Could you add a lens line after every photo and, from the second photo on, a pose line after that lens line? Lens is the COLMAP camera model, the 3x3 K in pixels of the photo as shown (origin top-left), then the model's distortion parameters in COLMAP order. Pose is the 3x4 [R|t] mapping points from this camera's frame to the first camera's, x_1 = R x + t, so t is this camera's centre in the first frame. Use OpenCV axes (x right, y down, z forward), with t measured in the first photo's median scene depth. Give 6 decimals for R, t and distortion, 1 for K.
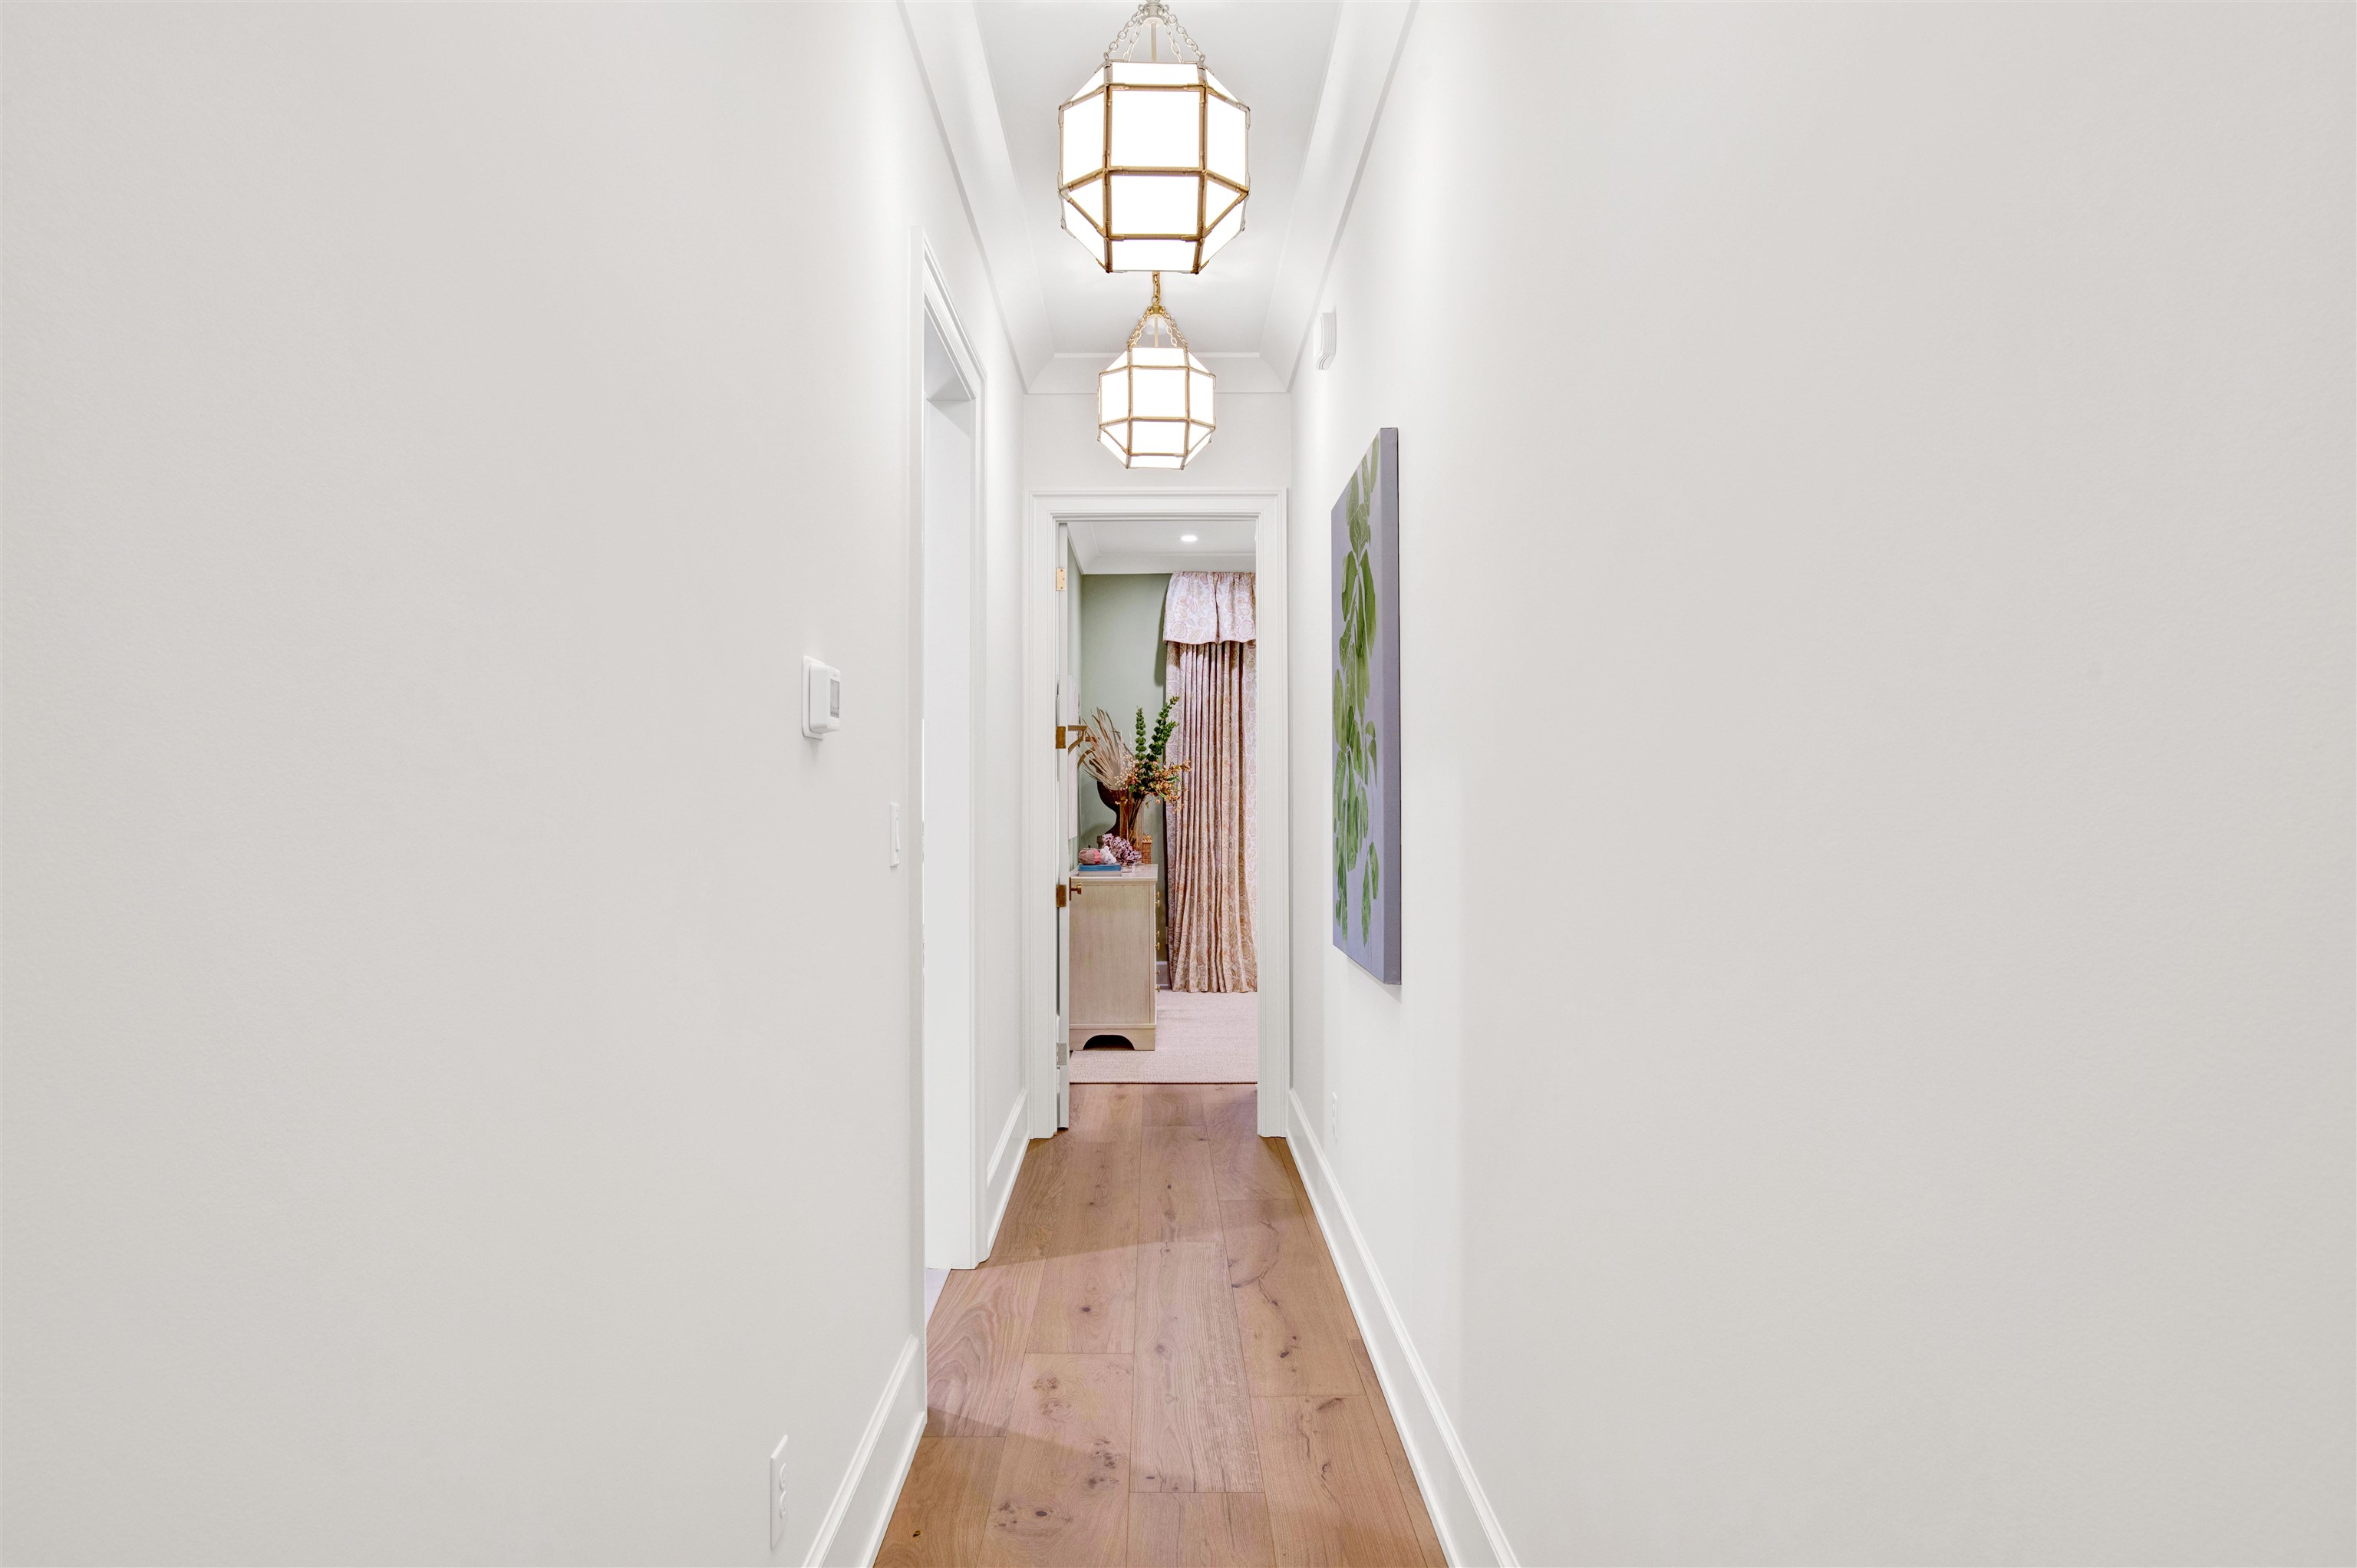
lens RADIAL K [[1469.9, 0, 1179.0], [0, 1469.9, 784.6], [0, 0, 1]] dist [0.001716, -0.014993]
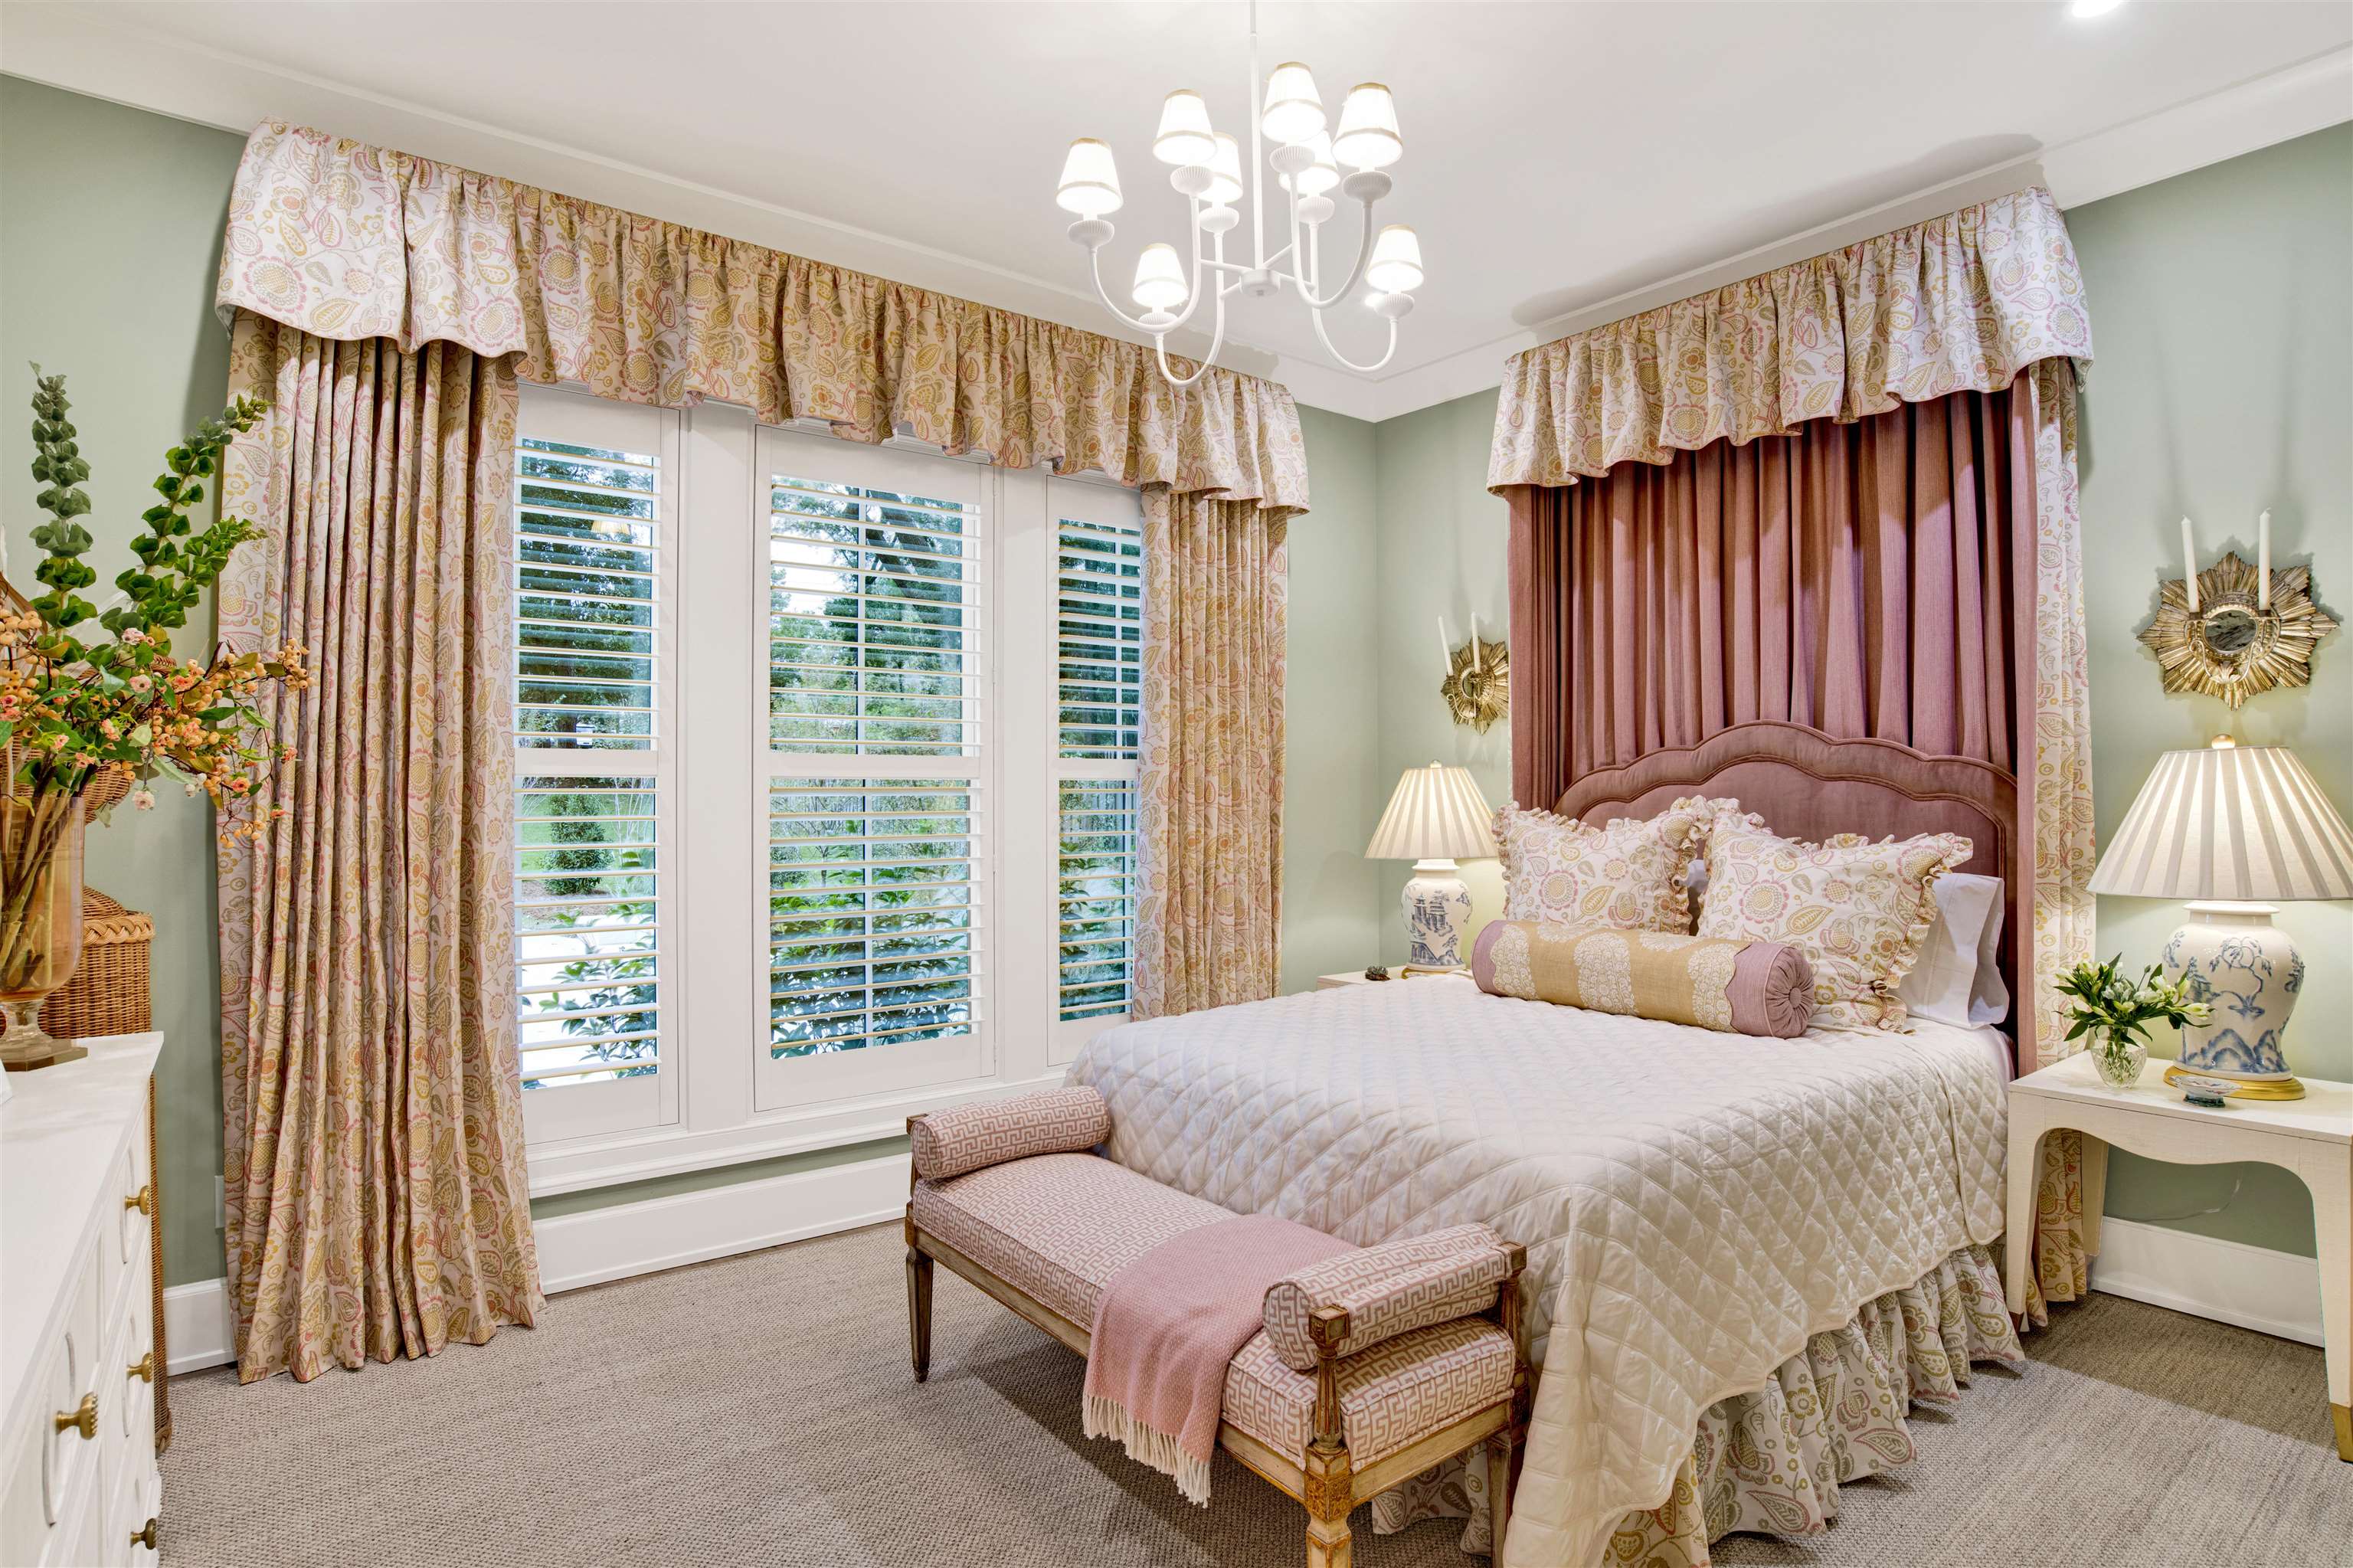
lens RADIAL K [[1266.8, 0, 1192.7], [0, 1266.8, 779.5], [0, 0, 1]] dist [-0.062380, 0.013853]
pose [[0.805957, 0.010534, 0.591881, 0.005251], [-0.001851, 0.999882, -0.015274, 0.010572], [-0.591971, 0.011215, 0.805881, 0.654395]]
